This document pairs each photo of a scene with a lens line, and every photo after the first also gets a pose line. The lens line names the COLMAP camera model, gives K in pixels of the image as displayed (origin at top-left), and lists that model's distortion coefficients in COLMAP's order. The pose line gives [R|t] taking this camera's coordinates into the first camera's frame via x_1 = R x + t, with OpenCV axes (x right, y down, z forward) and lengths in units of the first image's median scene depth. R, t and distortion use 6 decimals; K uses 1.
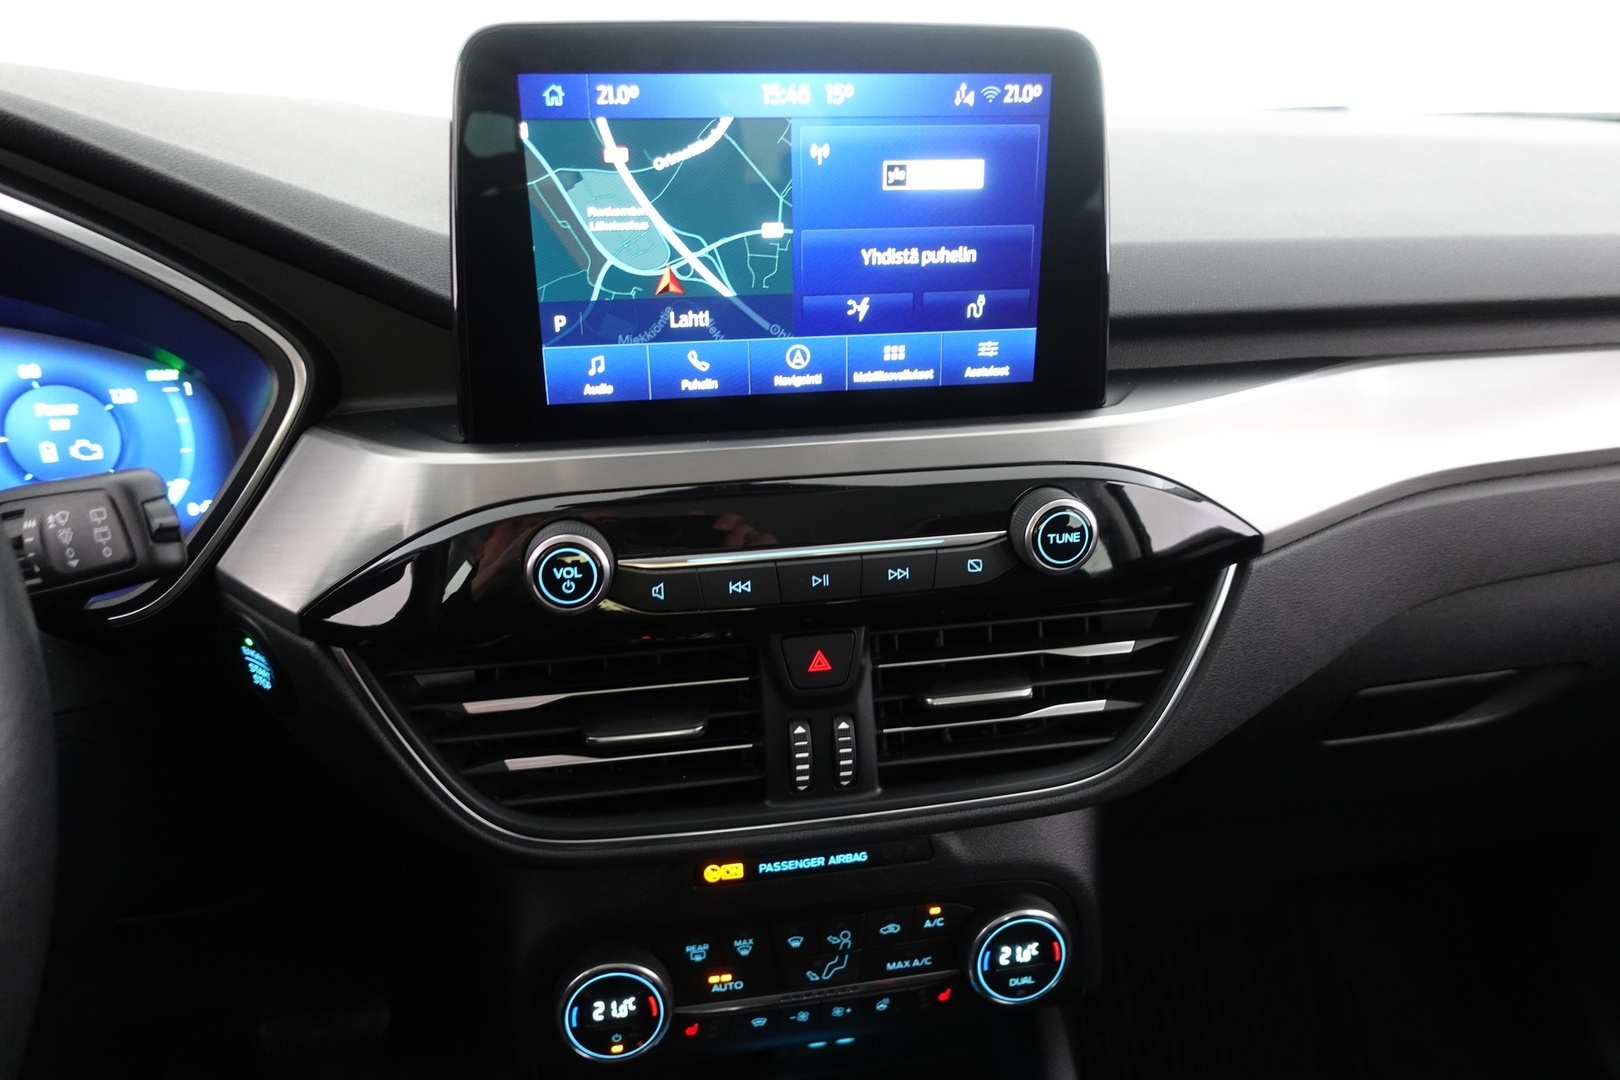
lens RADIAL K [[1089.7, 0, 805.9], [0, 1089.7, 545.9], [0, 0, 1]] dist [-0.011073, 0.003582]
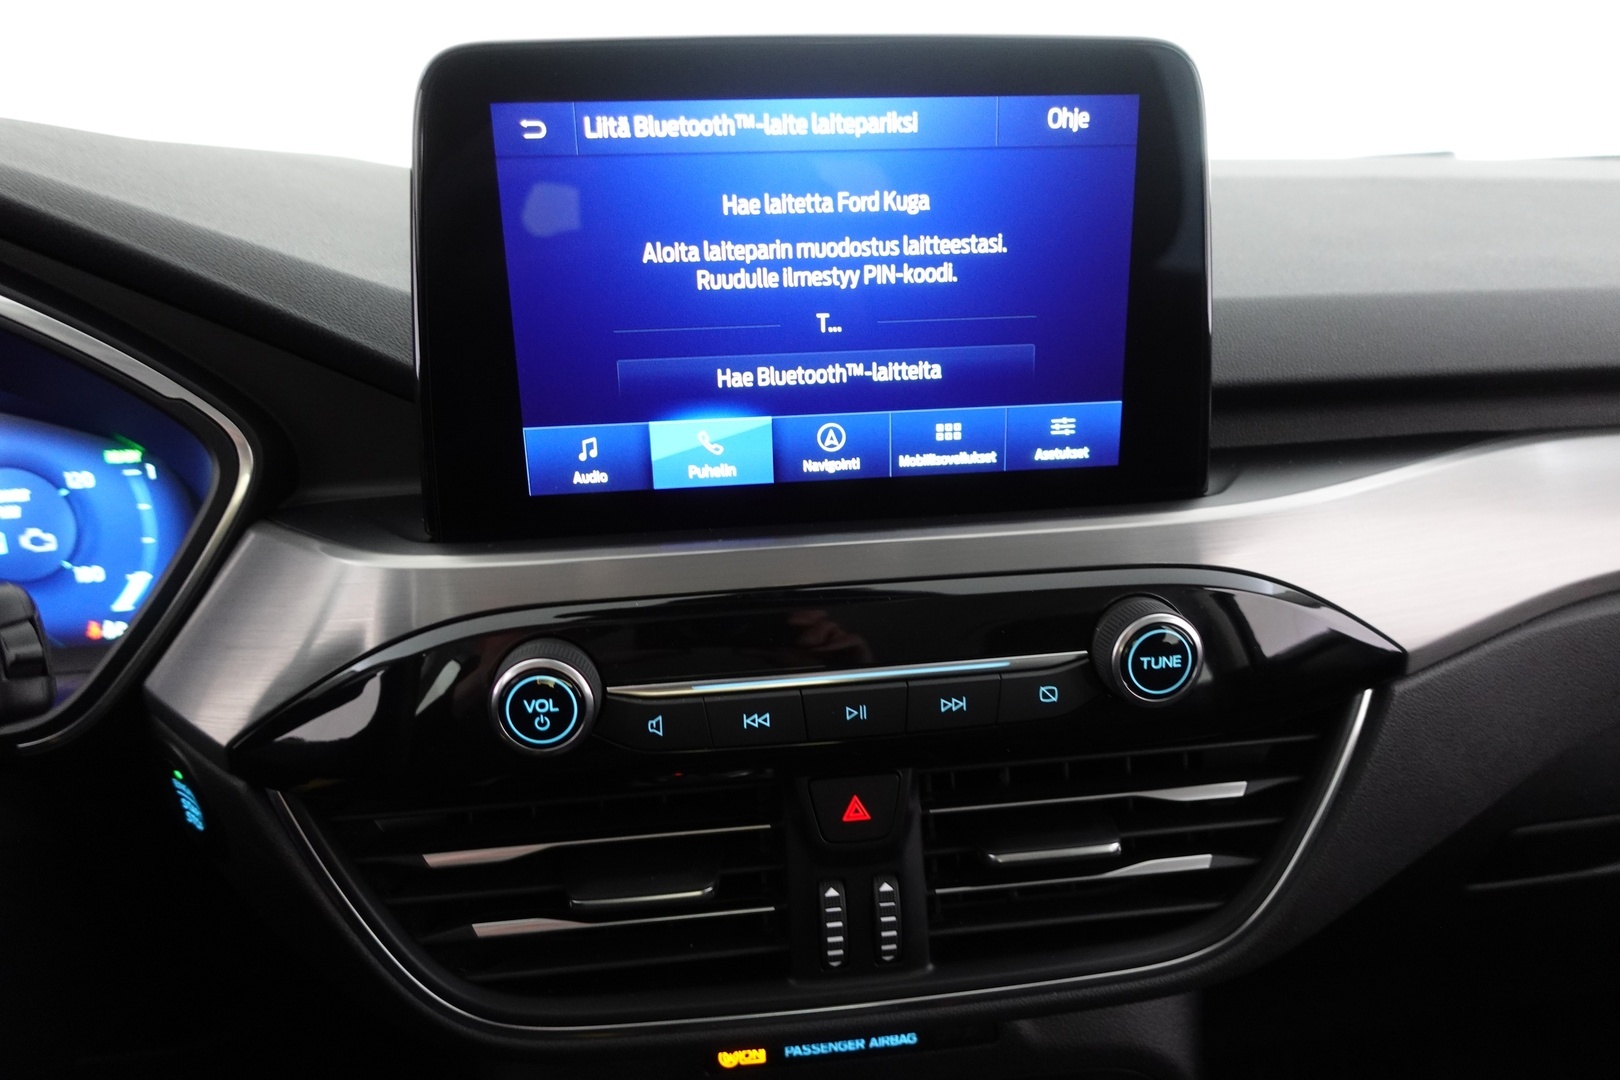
lens RADIAL K [[1089.7, 0, 806.3], [0, 1089.7, 548.1], [0, 0, 1]] dist [-0.011073, 0.003582]
pose [[0.998370, 0.002836, -0.056995, 0.020840], [-0.005972, 0.998473, -0.054926, -0.042932], [0.056752, 0.055177, 0.996862, 0.174095]]
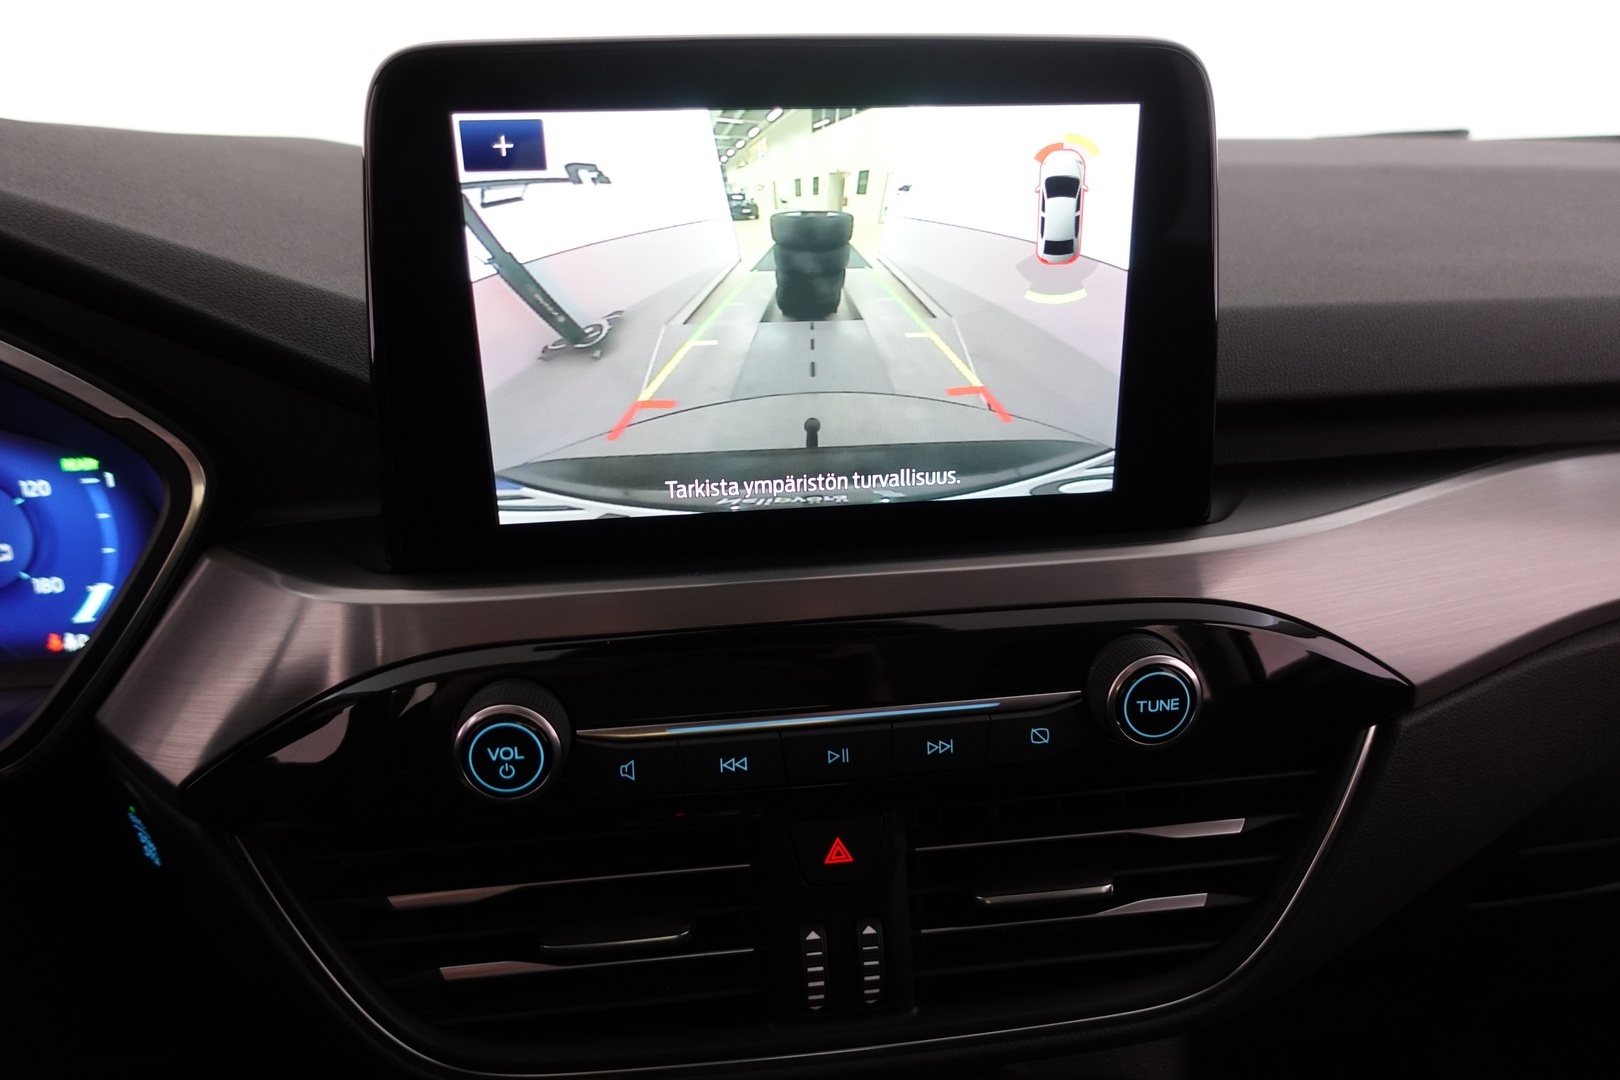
lens RADIAL K [[1089.7, 0, 808.0], [0, 1089.7, 547.7], [0, 0, 1]] dist [-0.011073, 0.003582]
pose [[0.998445, 0.009472, -0.054944, 0.031044], [-0.010579, 0.999746, -0.019890, -0.094340], [0.054742, 0.020441, 0.998291, 0.211649]]
